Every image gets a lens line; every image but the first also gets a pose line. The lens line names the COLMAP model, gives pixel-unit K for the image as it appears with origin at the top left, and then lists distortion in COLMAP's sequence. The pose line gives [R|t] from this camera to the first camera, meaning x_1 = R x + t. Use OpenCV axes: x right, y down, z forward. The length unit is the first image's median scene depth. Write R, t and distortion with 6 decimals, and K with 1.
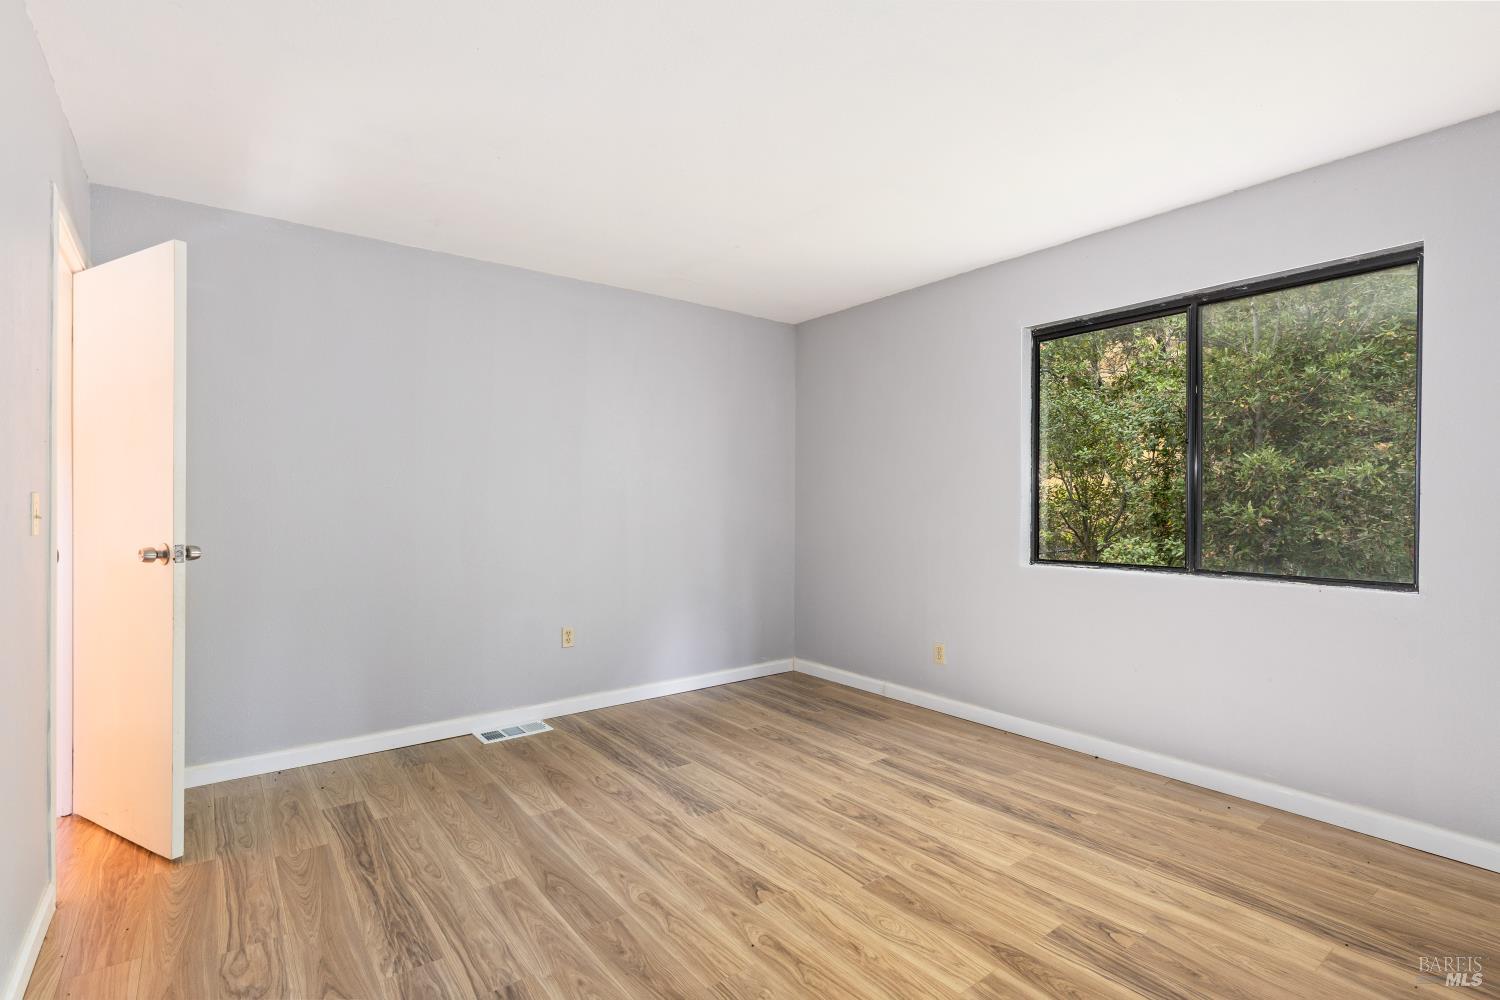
lens RADIAL K [[766.2, 0, 813.2], [0, 766.2, 509.9], [0, 0, 1]] dist [0.003138, -0.001187]
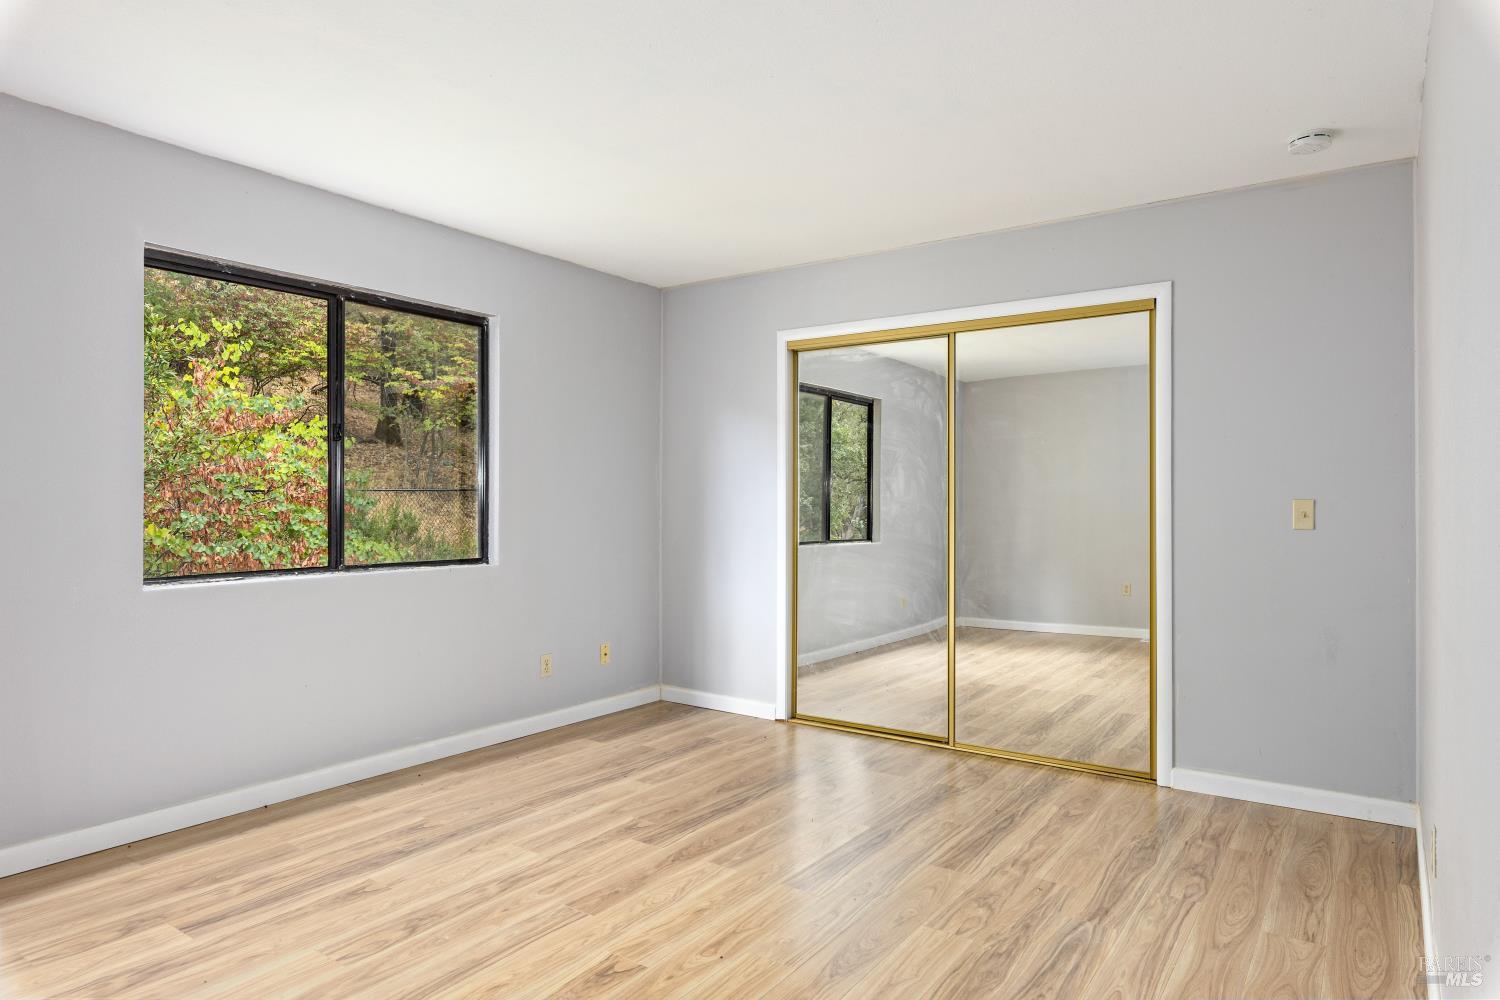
lens RADIAL K [[914.0, 0, 750.0], [0, 914.0, 500.0], [0, 0, 1]] dist [-0.000773, -0.001224]
pose [[-0.296339, -0.003031, 0.955078, -0.952260], [0.002530, 0.999989, 0.003959, -0.013834], [-0.955080, 0.003589, -0.296328, 1.039710]]
